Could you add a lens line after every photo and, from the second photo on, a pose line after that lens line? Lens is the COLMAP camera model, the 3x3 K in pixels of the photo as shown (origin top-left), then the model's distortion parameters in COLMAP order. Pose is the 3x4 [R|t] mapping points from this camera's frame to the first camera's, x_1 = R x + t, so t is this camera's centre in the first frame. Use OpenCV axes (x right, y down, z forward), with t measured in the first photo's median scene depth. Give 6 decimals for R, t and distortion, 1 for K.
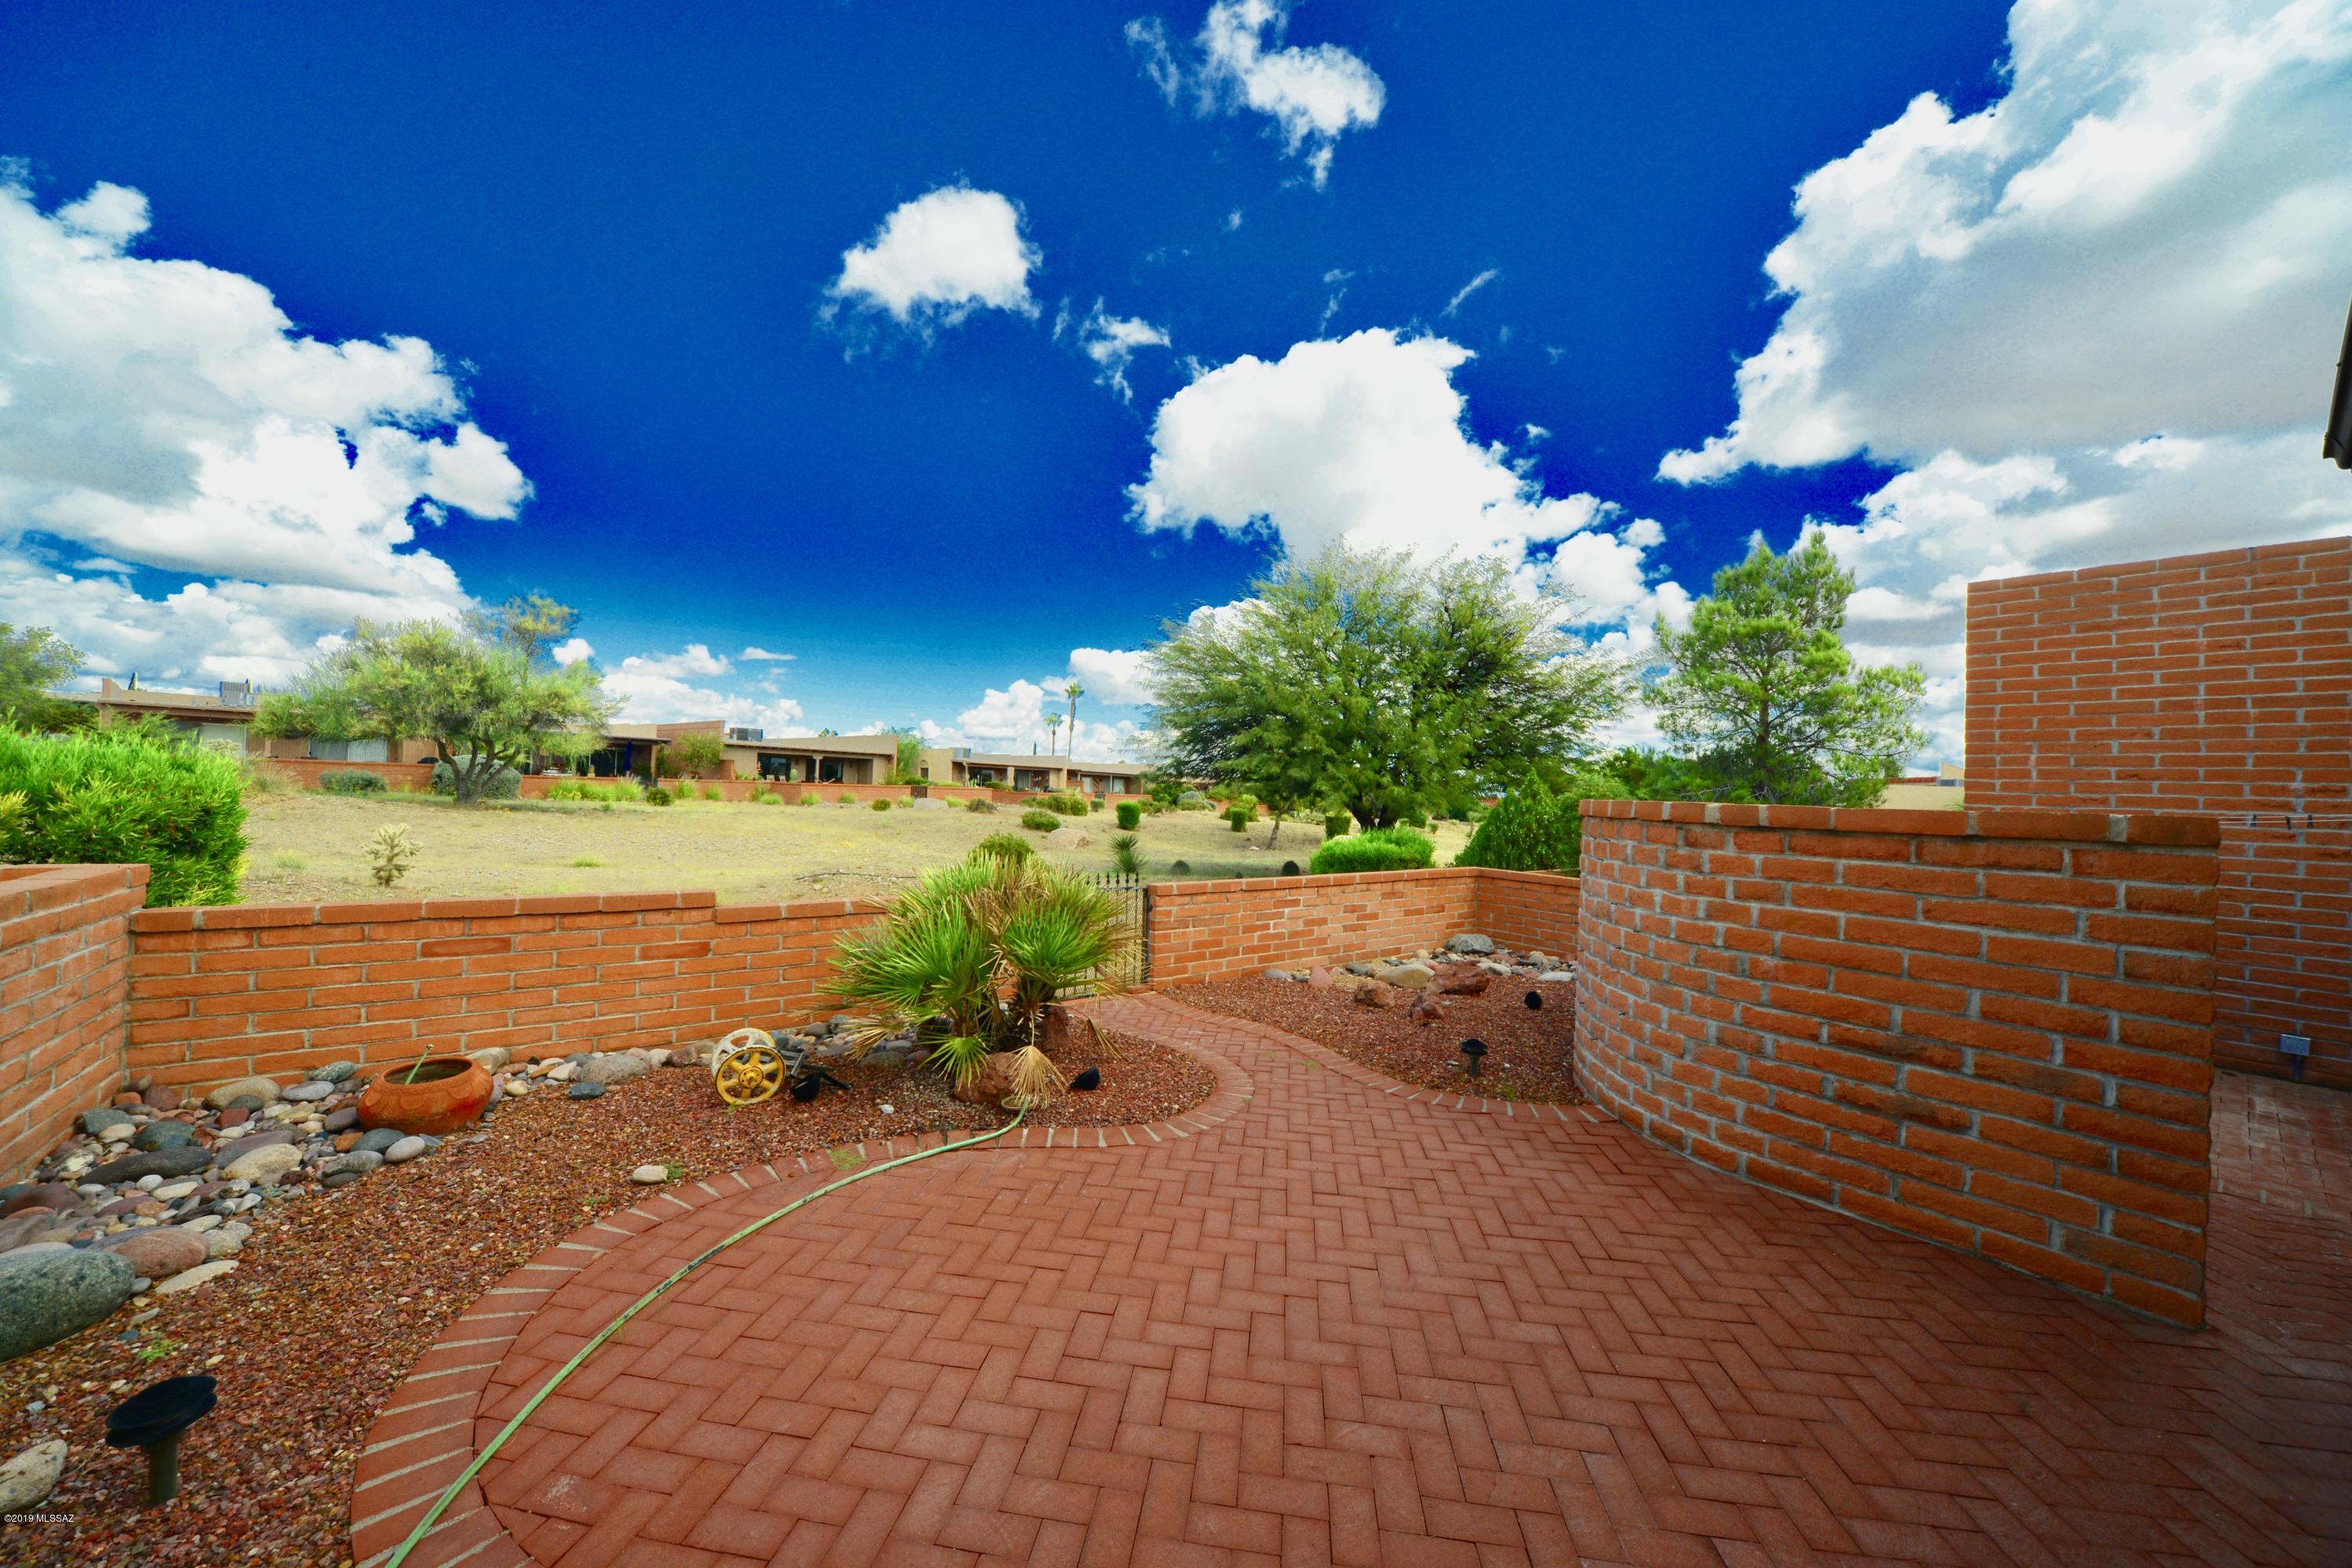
lens RADIAL K [[859.4, 0, 1175.2], [0, 859.4, 777.8], [0, 0, 1]] dist [-0.014743, 0.000558]
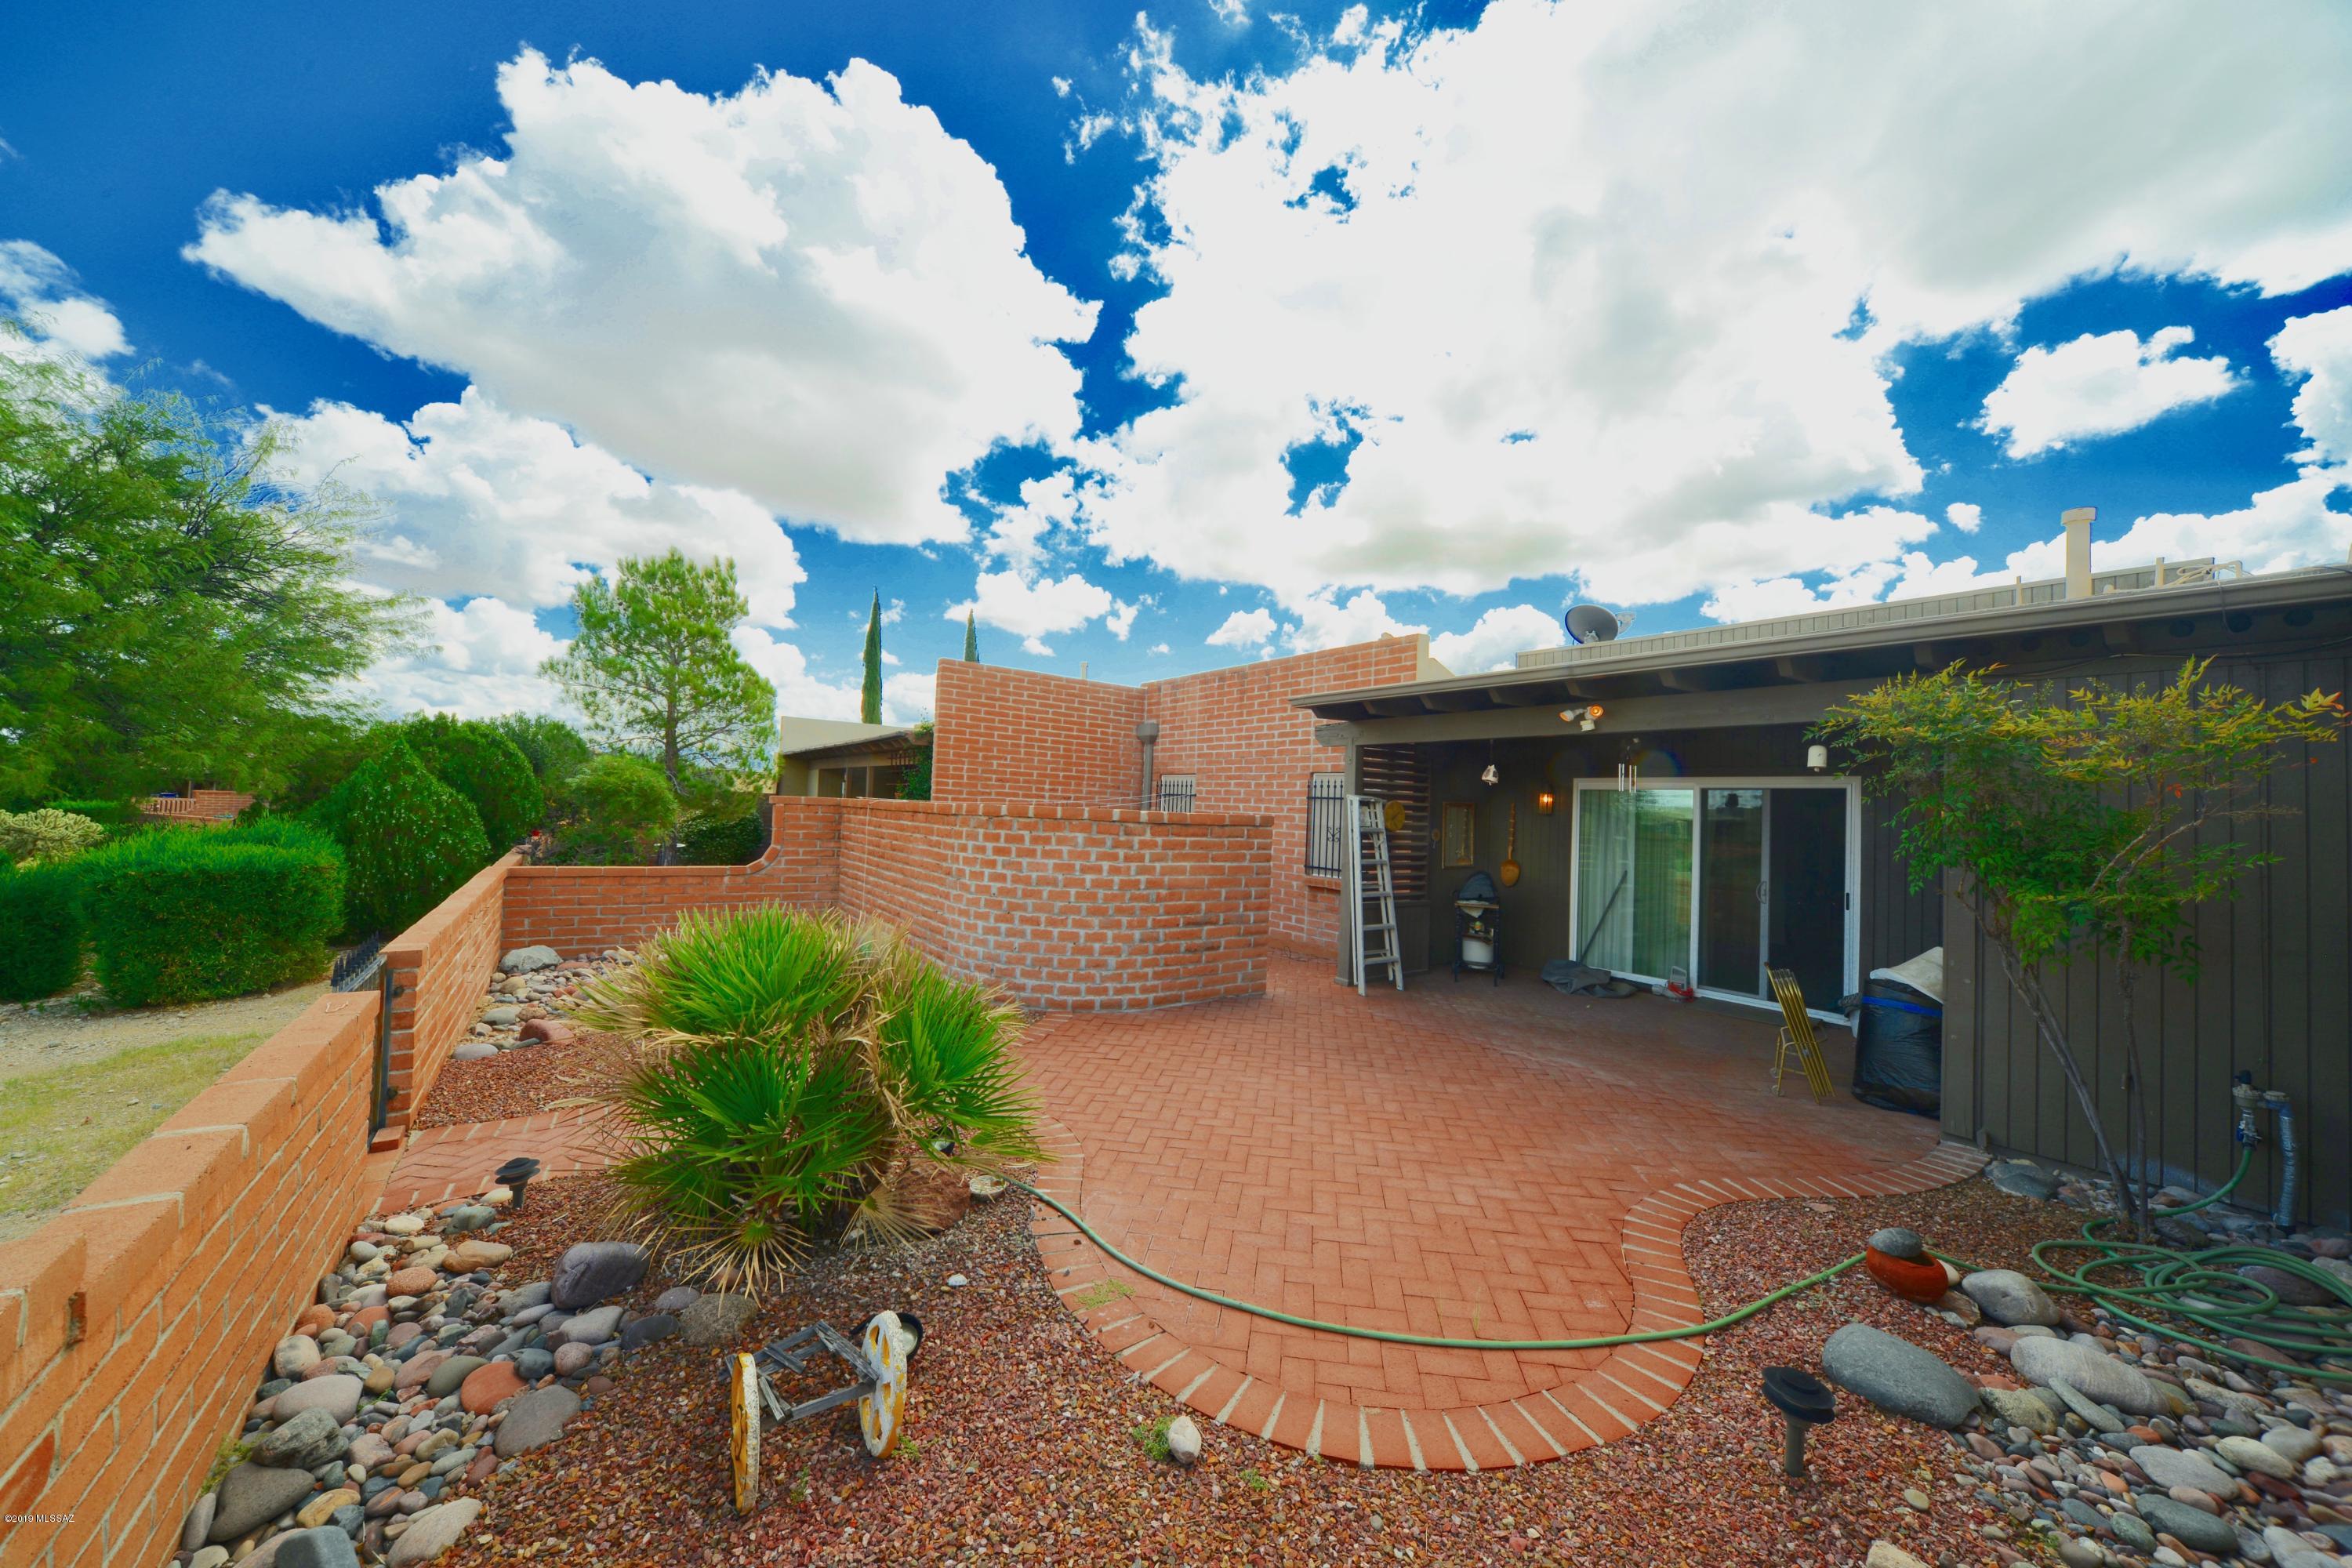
lens RADIAL K [[859.4, 0, 1175.2], [0, 859.4, 777.8], [0, 0, 1]] dist [-0.014743, 0.000558]
pose [[-0.029155, 0.000908, 0.999574, -1.274760], [-0.056447, 0.998402, -0.002554, -0.041838], [-0.997980, -0.056498, -0.029057, 1.051838]]
